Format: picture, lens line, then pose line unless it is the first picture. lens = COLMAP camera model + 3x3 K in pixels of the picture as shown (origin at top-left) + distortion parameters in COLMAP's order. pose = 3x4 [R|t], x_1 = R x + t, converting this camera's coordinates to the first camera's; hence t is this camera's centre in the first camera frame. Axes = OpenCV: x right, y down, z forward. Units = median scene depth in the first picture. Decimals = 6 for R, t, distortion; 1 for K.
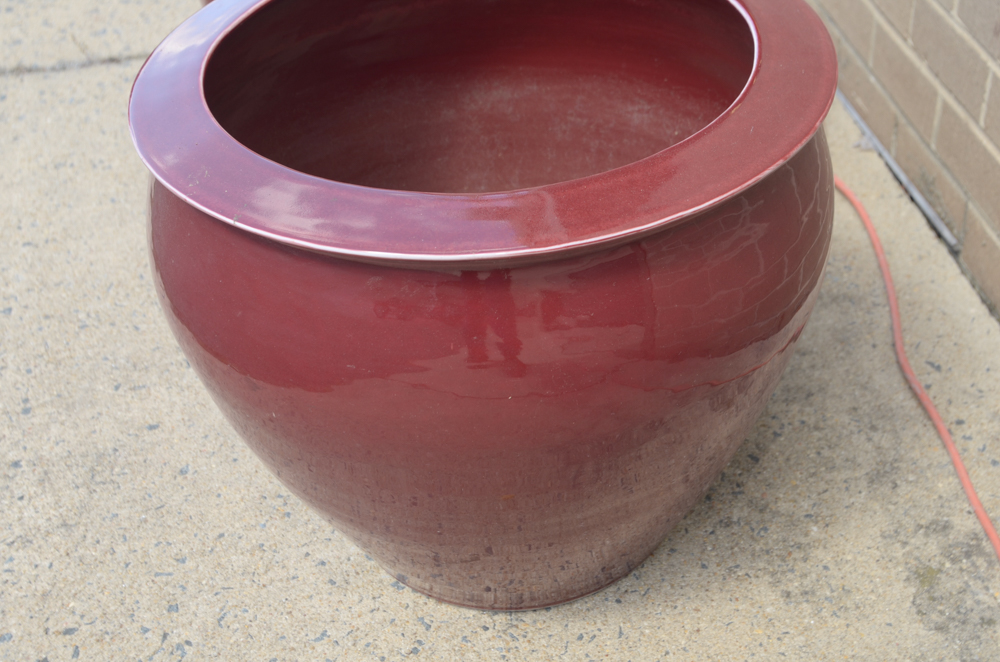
lens RADIAL K [[1431.5, 0, 500.0], [0, 1431.5, 331.0], [0, 0, 1]] dist [0.018885, -0.005443]
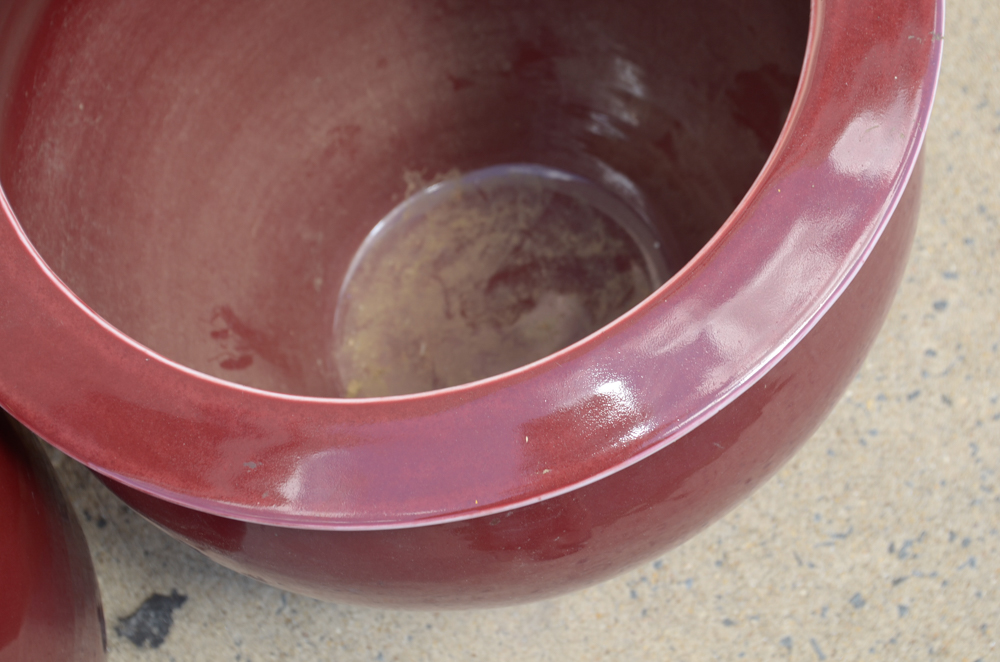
lens RADIAL K [[1431.5, 0, 500.0], [0, 1431.5, 331.0], [0, 0, 1]] dist [0.018885, -0.005443]
pose [[-0.433167, -0.792789, 0.428779, -0.361446], [0.660647, 0.044338, 0.749386, -0.540532], [-0.613116, 0.607881, 0.504548, 0.618317]]
